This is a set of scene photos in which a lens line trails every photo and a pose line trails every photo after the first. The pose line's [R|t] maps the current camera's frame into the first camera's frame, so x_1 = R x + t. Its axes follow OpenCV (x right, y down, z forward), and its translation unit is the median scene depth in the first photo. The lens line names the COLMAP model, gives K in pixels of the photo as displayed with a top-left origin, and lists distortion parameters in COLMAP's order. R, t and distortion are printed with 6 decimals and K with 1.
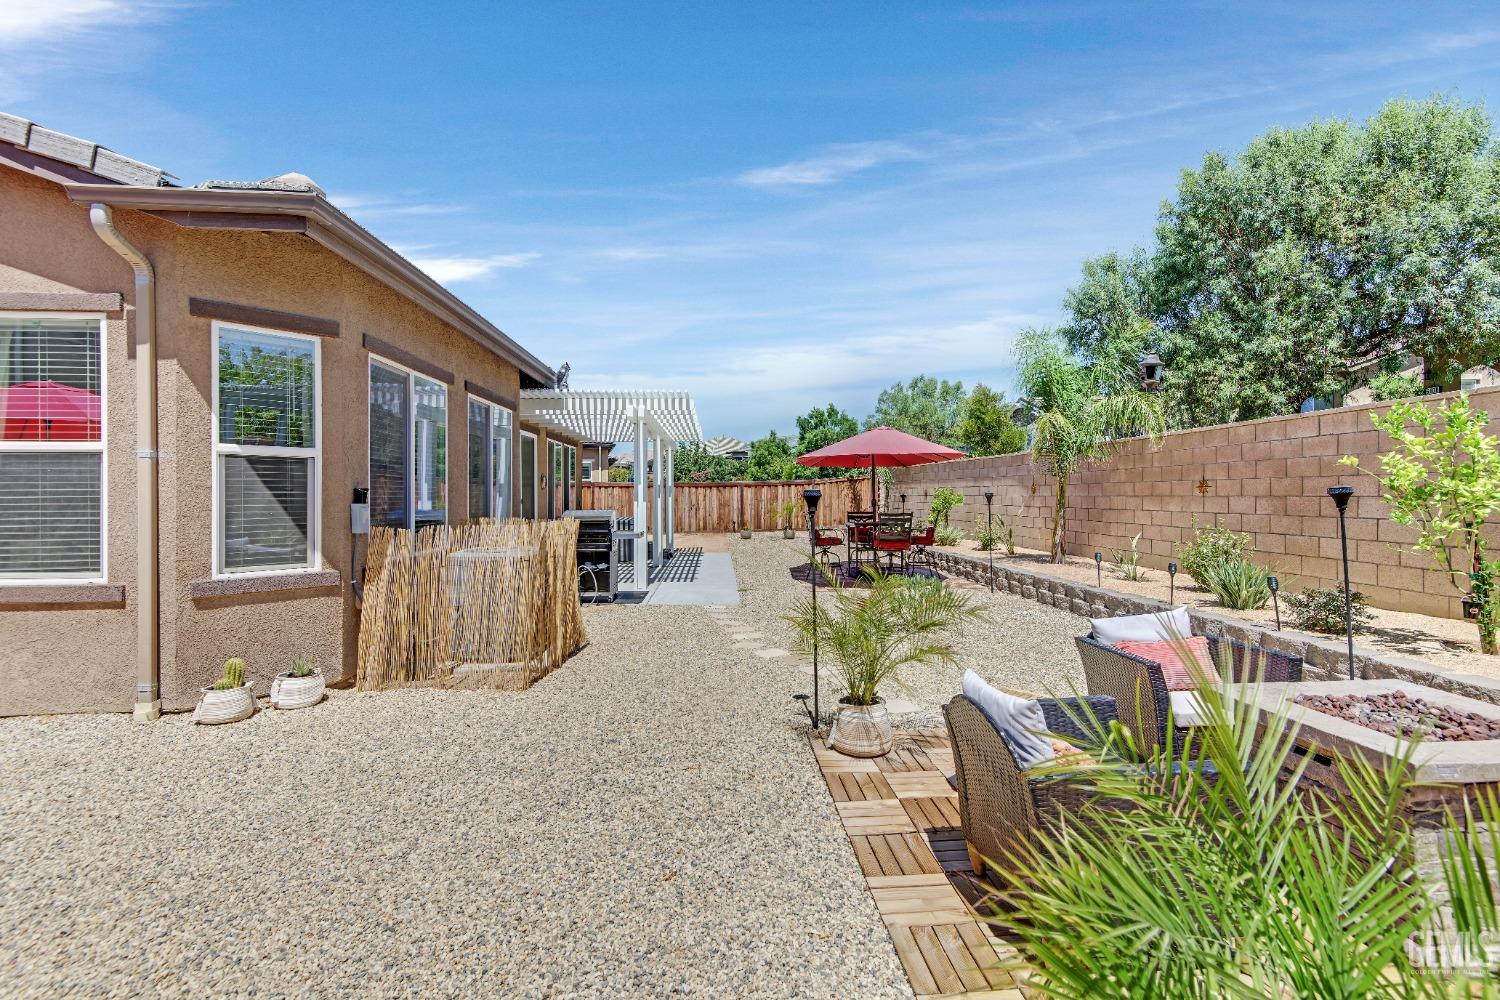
lens RADIAL K [[672.5, 0, 748.7], [0, 672.5, 496.8], [0, 0, 1]] dist [0.032323, -0.010377]
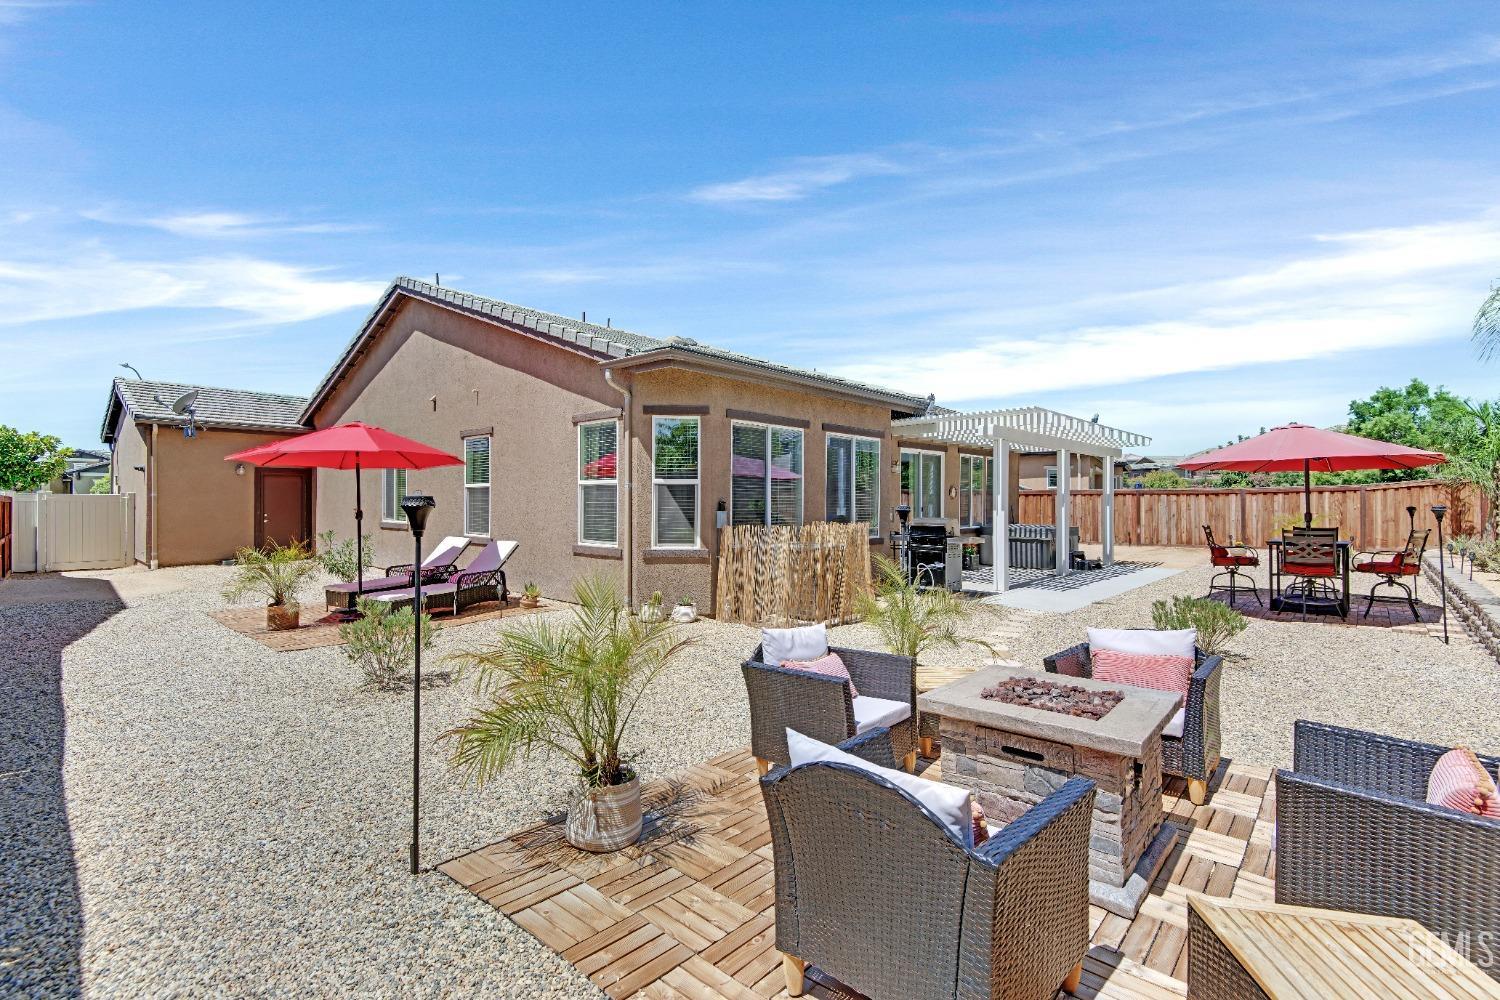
lens RADIAL K [[672.5, 0, 749.9], [0, 672.5, 495.3], [0, 0, 1]] dist [0.032323, -0.010377]
pose [[0.704890, -0.000945, -0.709316, 0.379246], [-0.005960, 0.999956, -0.007255, -0.009184], [0.709291, 0.009342, 0.704854, -0.072614]]
